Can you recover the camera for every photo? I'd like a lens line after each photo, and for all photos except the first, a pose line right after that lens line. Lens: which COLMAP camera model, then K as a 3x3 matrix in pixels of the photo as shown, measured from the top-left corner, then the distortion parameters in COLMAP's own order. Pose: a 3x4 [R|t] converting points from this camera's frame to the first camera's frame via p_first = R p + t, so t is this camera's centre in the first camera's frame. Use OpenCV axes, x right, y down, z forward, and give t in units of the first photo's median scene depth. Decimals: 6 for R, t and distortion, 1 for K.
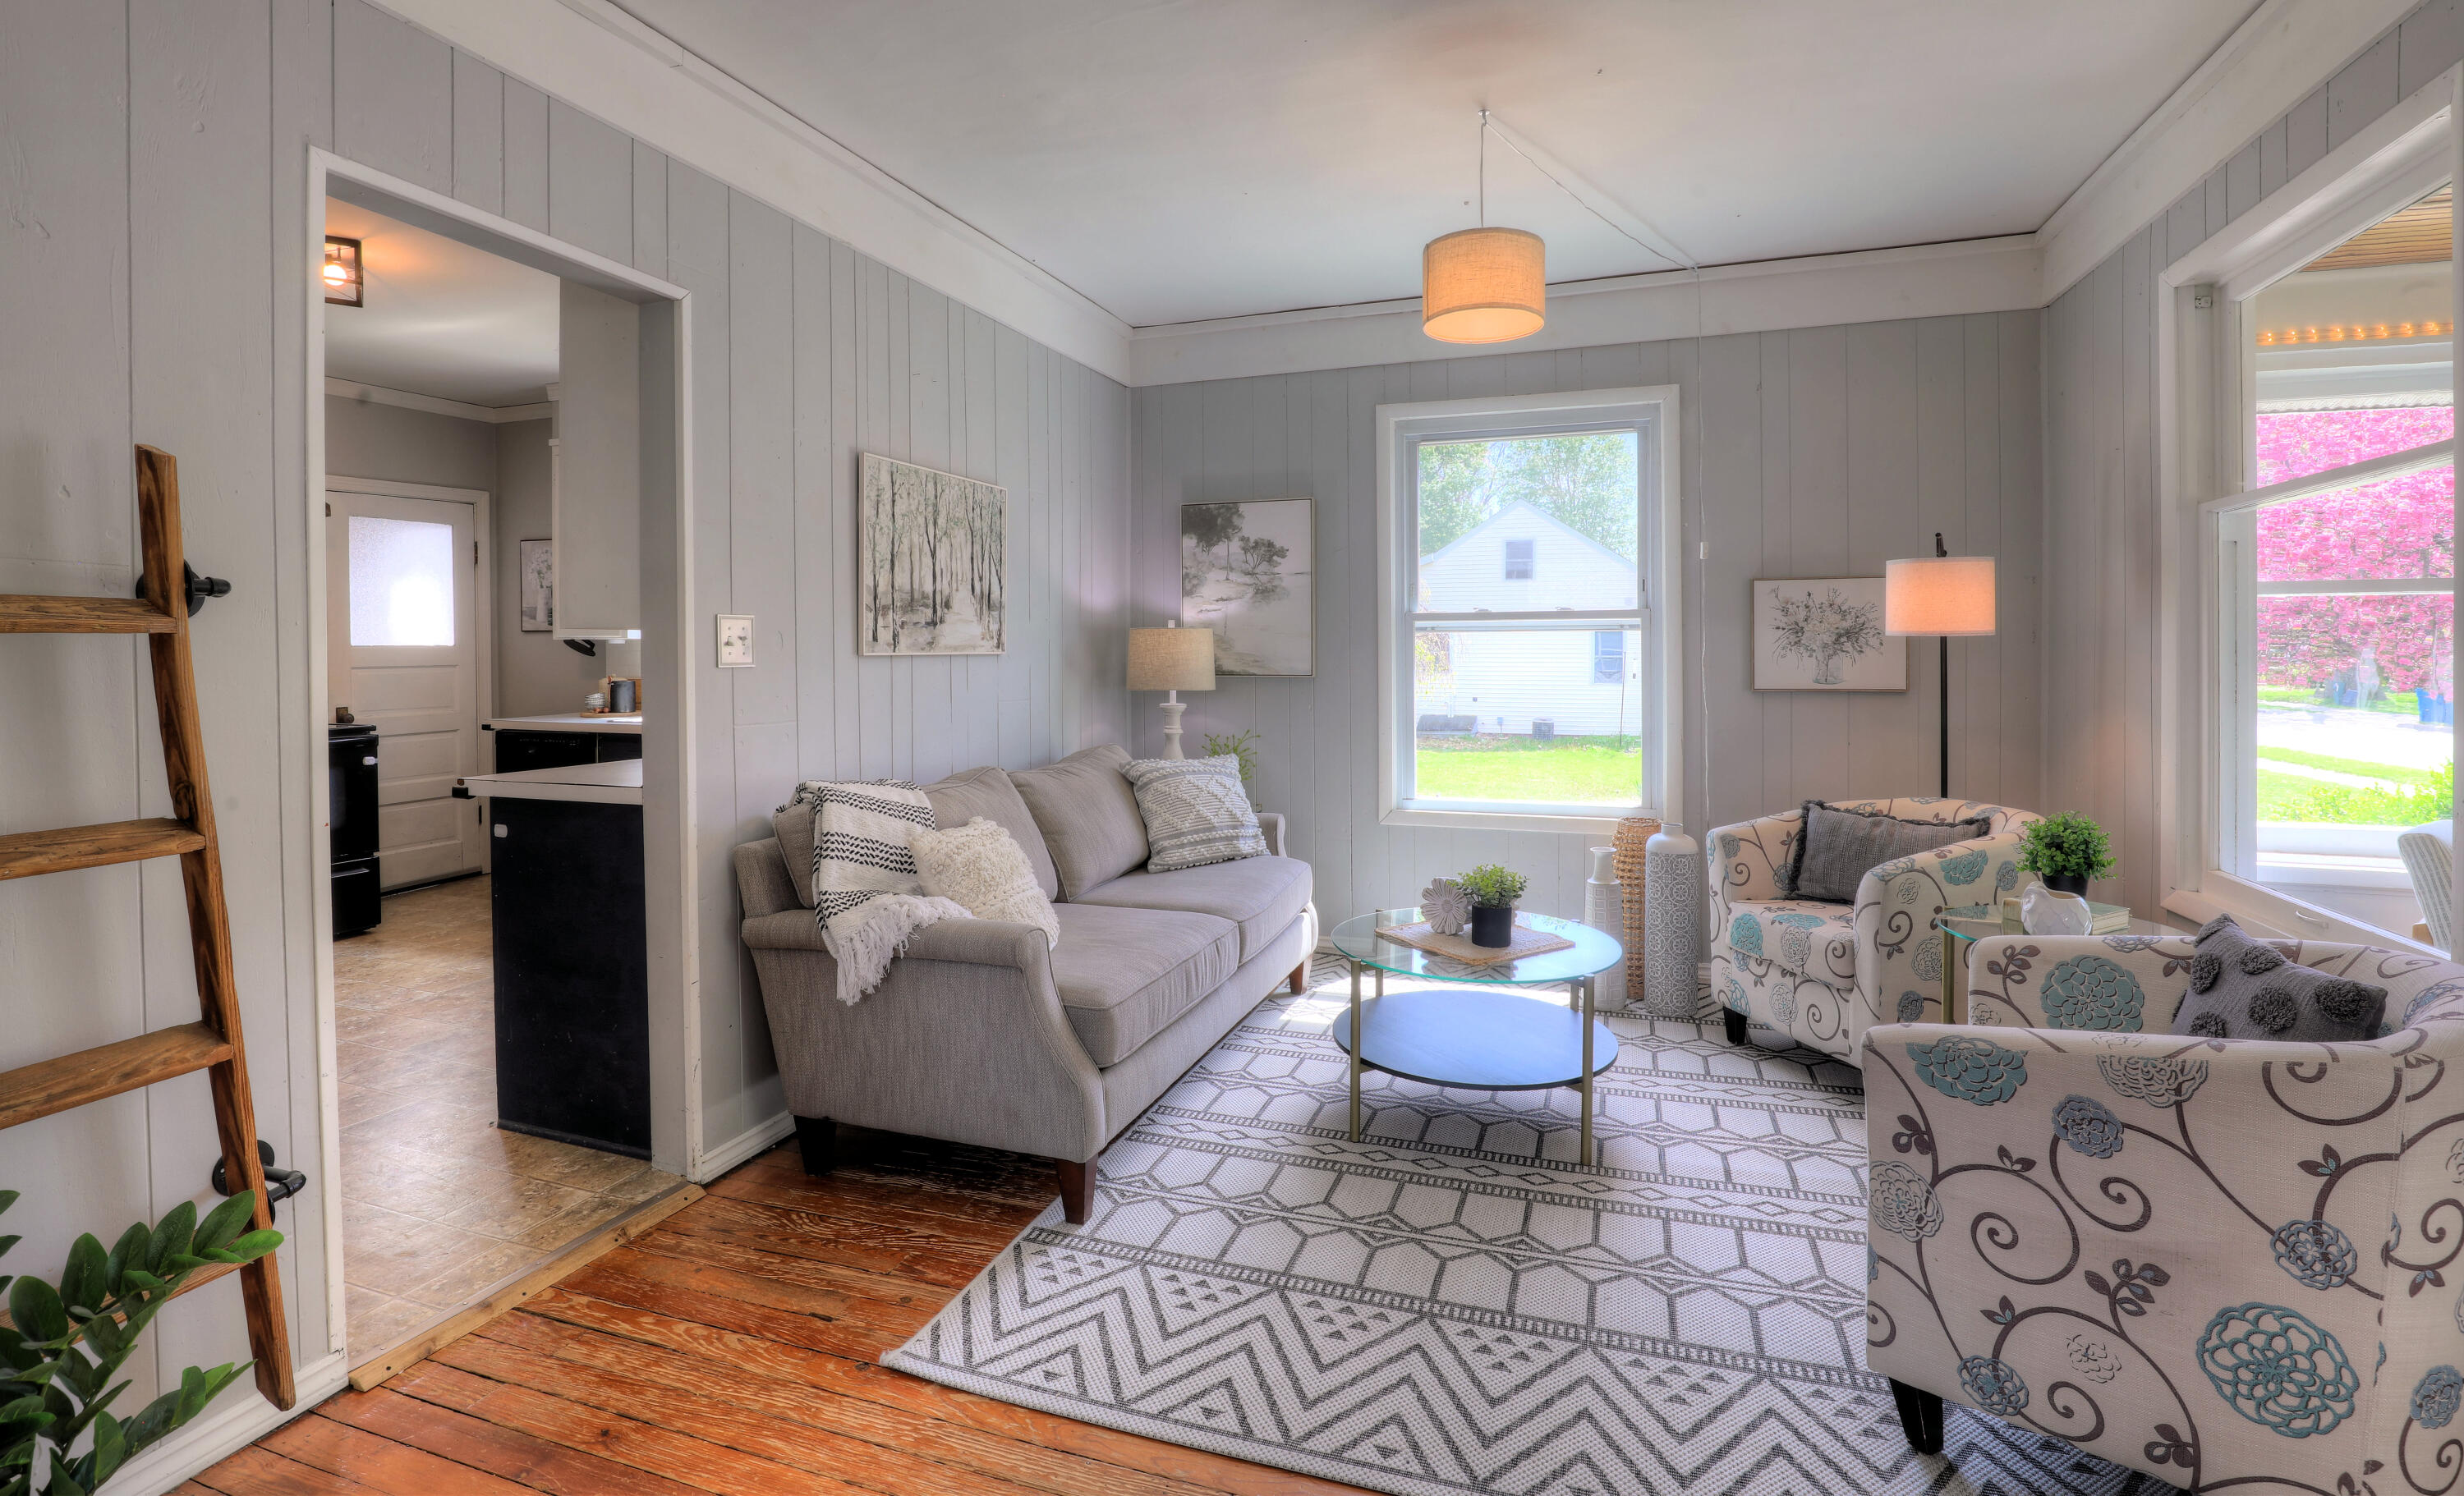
lens RADIAL K [[1151.1, 0, 1232.9], [0, 1151.1, 660.1], [0, 0, 1]] dist [-0.027485, 0.007889]
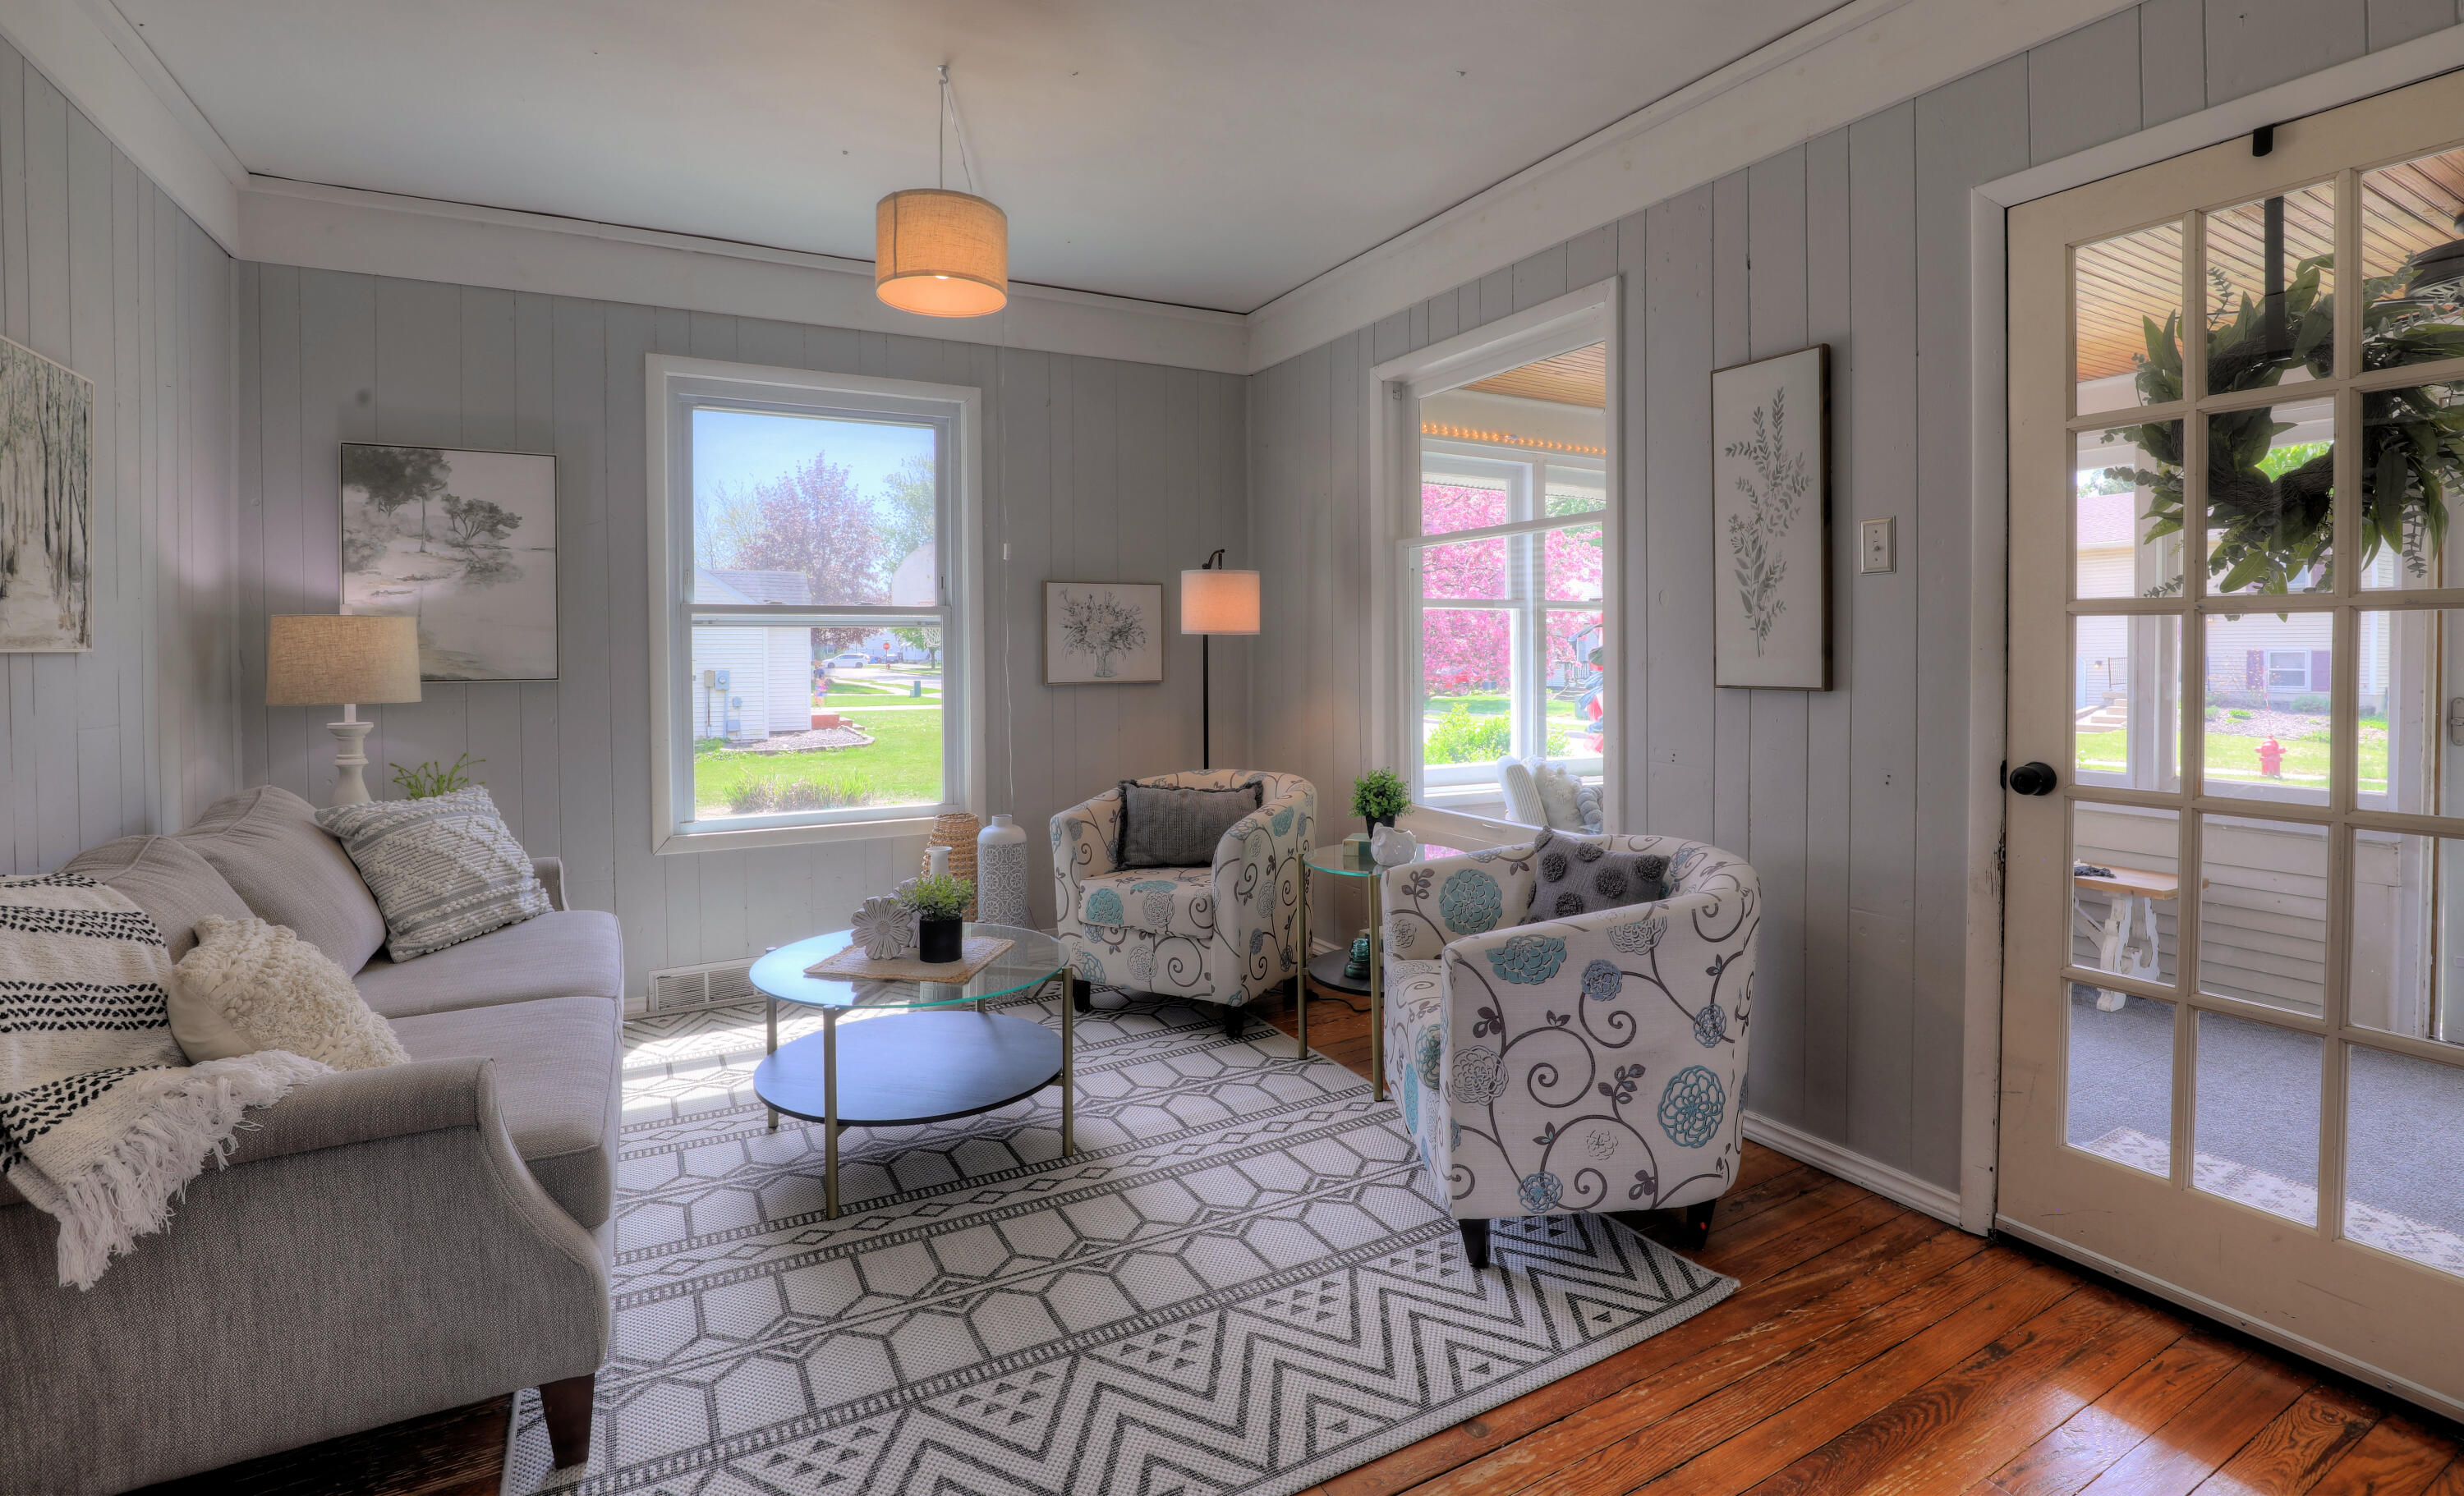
lens RADIAL K [[1151.1, 0, 1232.9], [0, 1151.1, 660.1], [0, 0, 1]] dist [-0.027485, 0.007889]
pose [[0.670558, -0.007586, 0.741819, -0.325745], [0.008514, 0.999961, 0.002529, 0.003570], [-0.741809, 0.004620, 0.670596, 0.206560]]
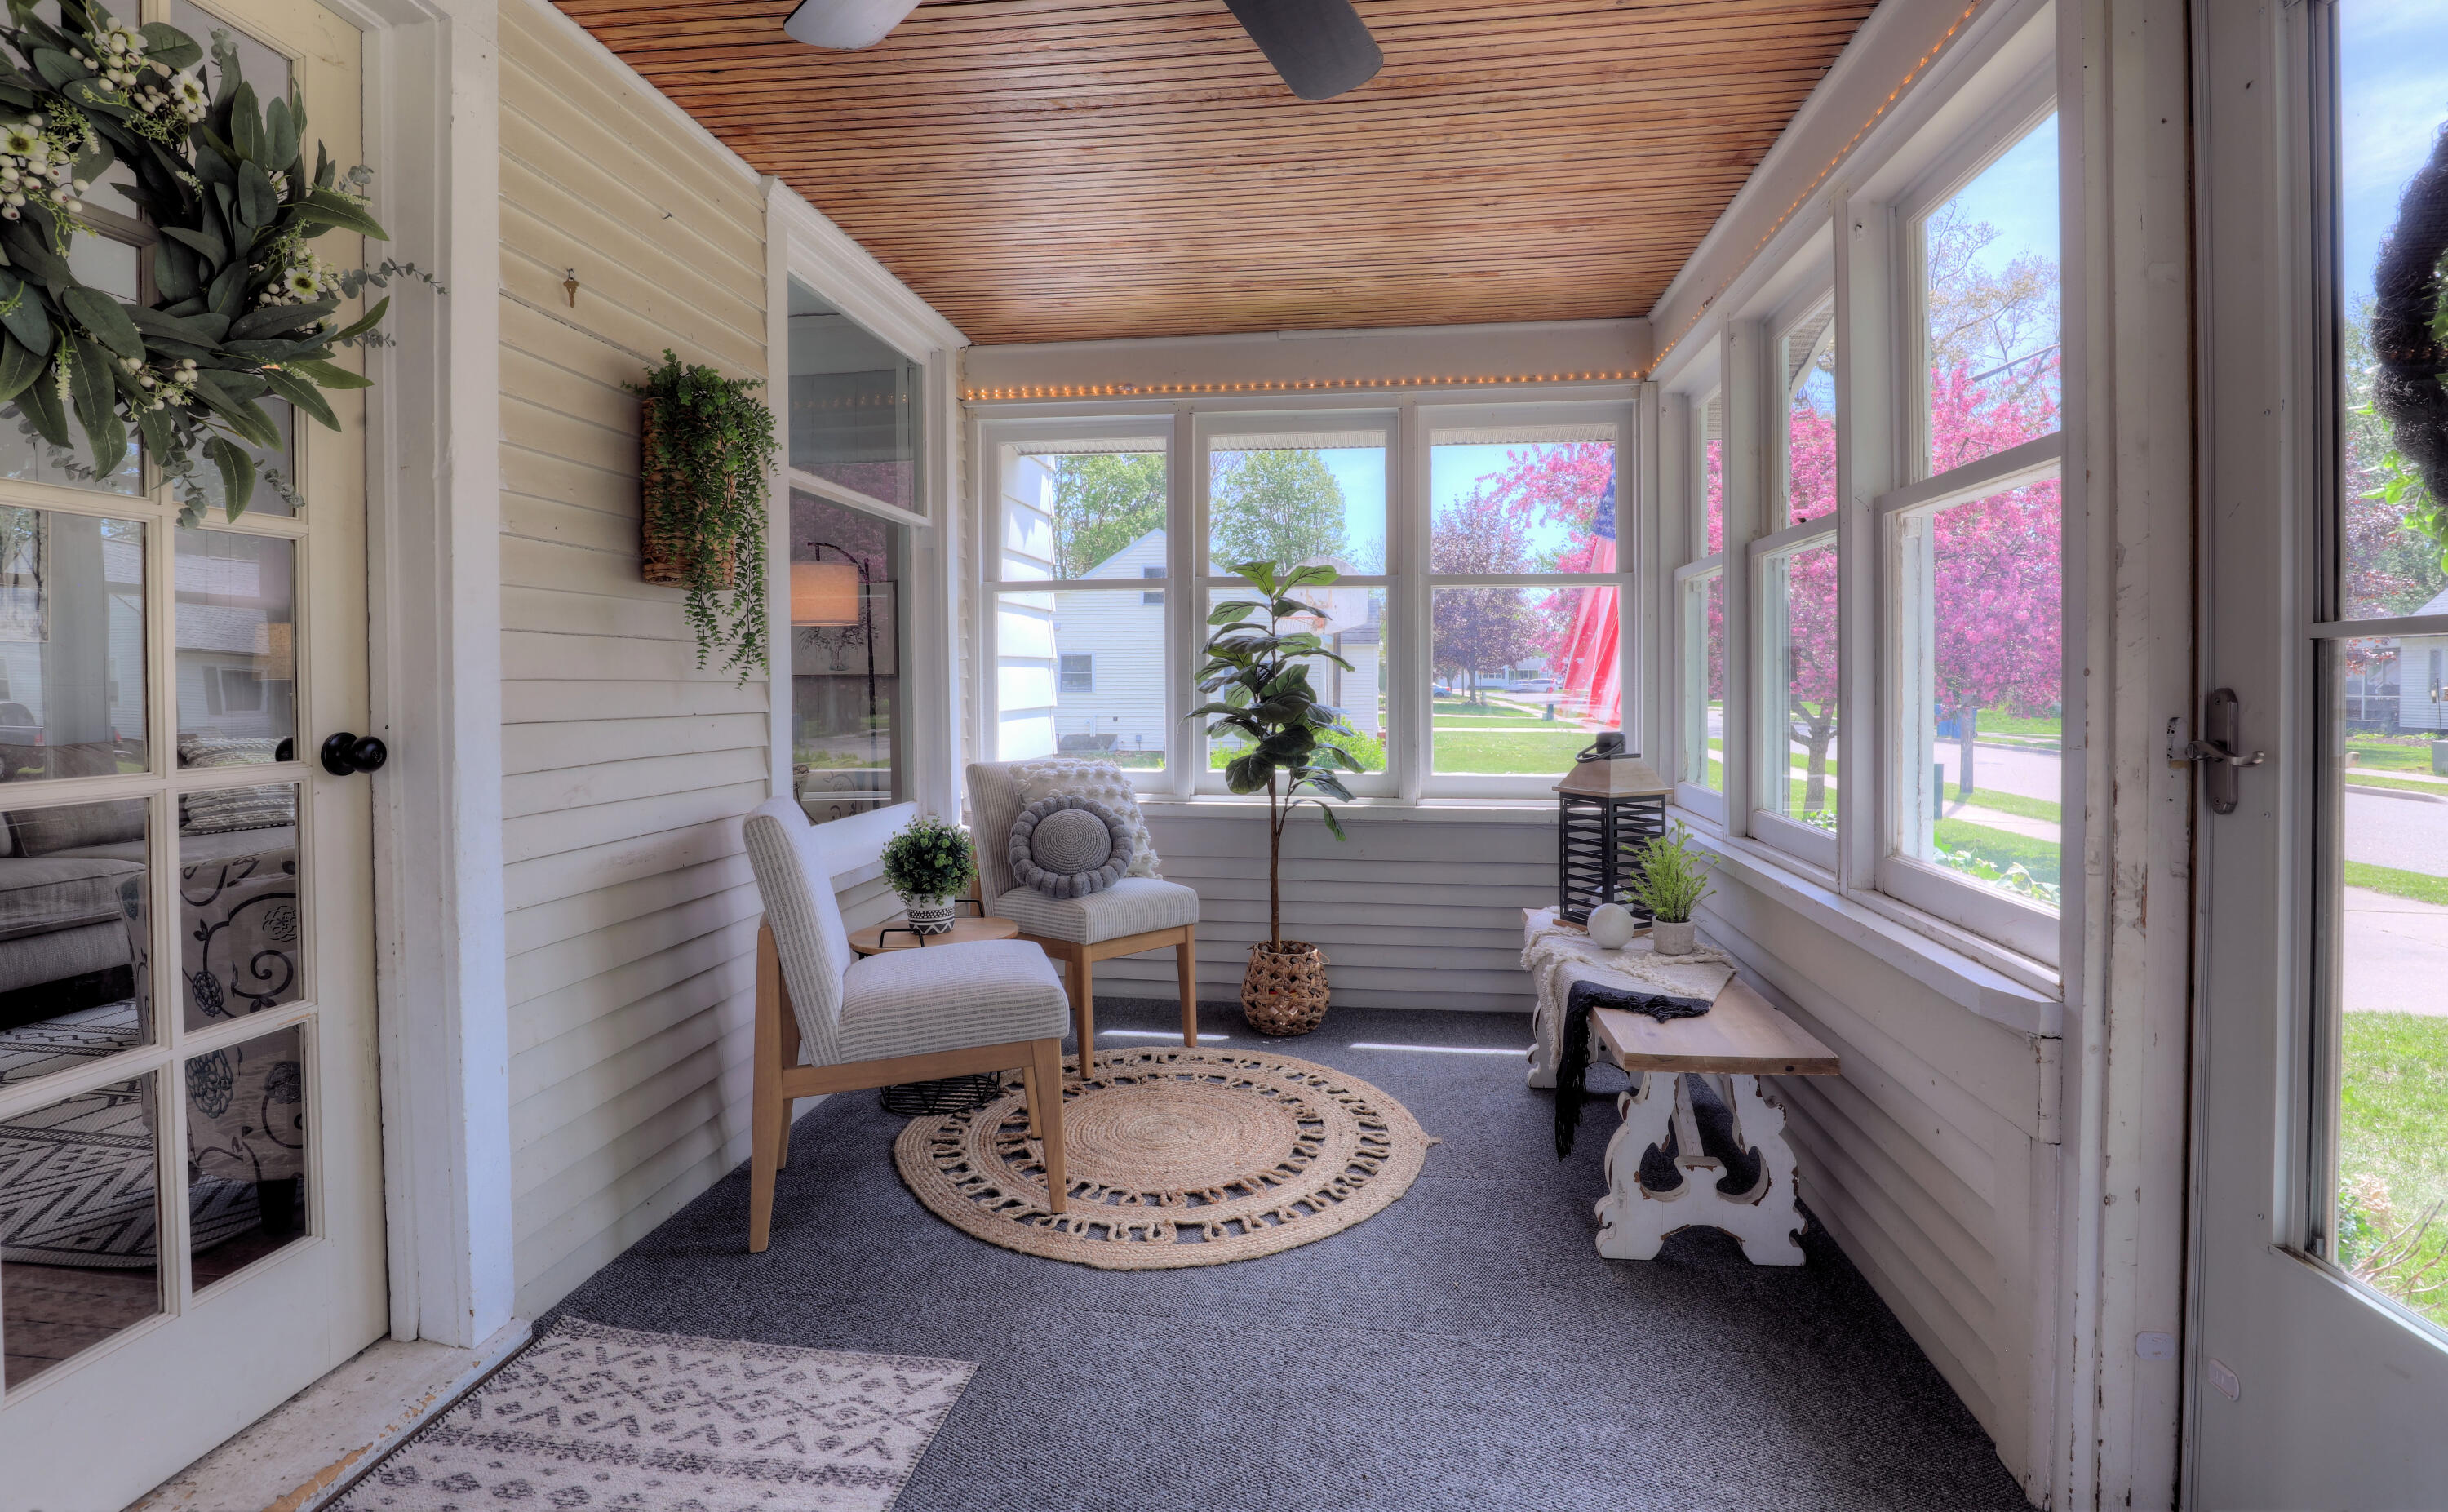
lens RADIAL K [[1138.1, 0, 1227.9], [0, 1138.1, 689.4], [0, 0, 1]] dist [-0.023256, -0.000170]
pose [[0.979751, -0.002407, 0.200205, 0.980875], [0.002186, 0.999997, 0.001324, 0.059044], [-0.200208, -0.000860, 0.979753, -0.361239]]
